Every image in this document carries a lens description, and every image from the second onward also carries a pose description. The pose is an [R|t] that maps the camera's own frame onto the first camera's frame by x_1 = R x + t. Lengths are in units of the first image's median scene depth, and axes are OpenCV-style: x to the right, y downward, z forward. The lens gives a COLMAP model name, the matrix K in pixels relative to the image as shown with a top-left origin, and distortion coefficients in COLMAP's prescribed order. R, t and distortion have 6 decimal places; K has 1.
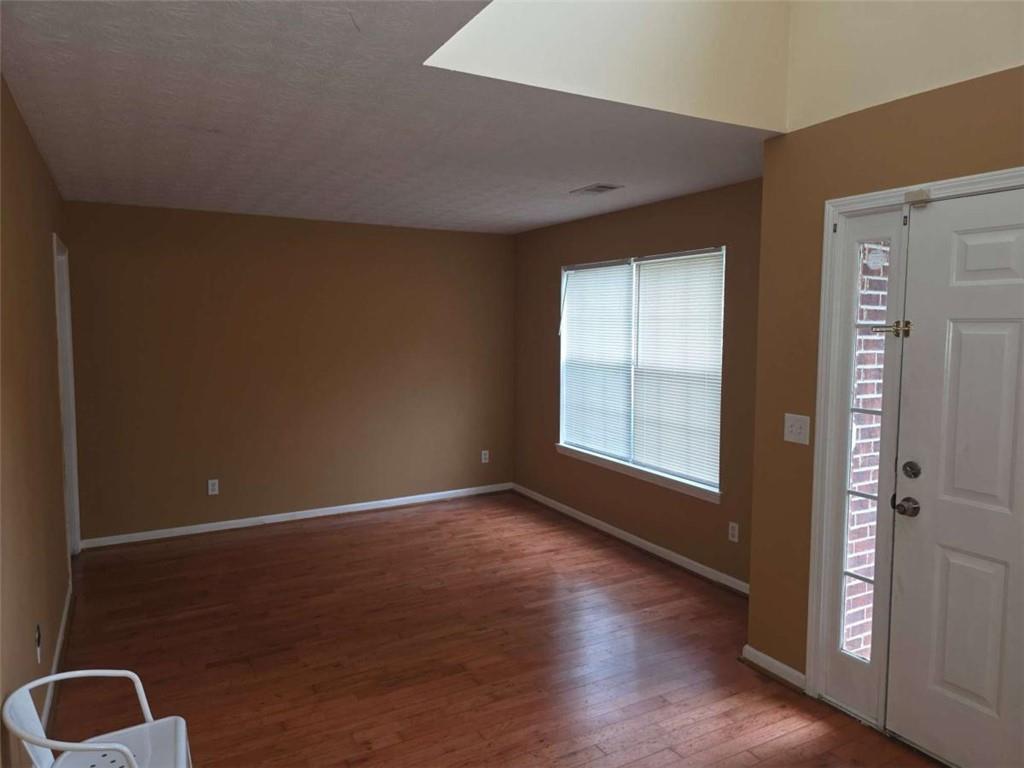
lens RADIAL K [[701.0, 0, 507.9], [0, 701.0, 378.0], [0, 0, 1]] dist [0.048158, -0.038497]
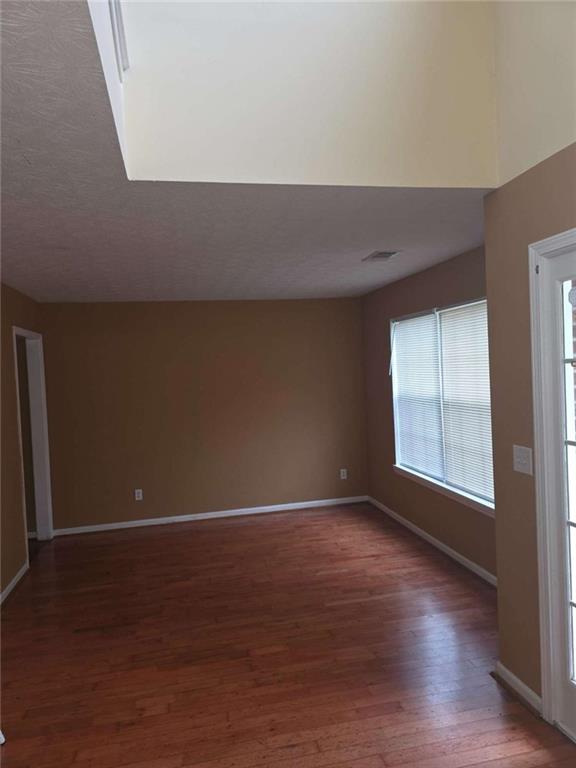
lens RADIAL K [[525.7, 0, 273.8], [0, 525.7, 384.3], [0, 0, 1]] dist [0.048158, -0.038497]
pose [[0.952680, -0.040656, -0.301245, 0.193239], [0.027009, 0.998417, -0.049332, -0.007535], [0.302774, 0.038861, 0.952270, 0.080676]]
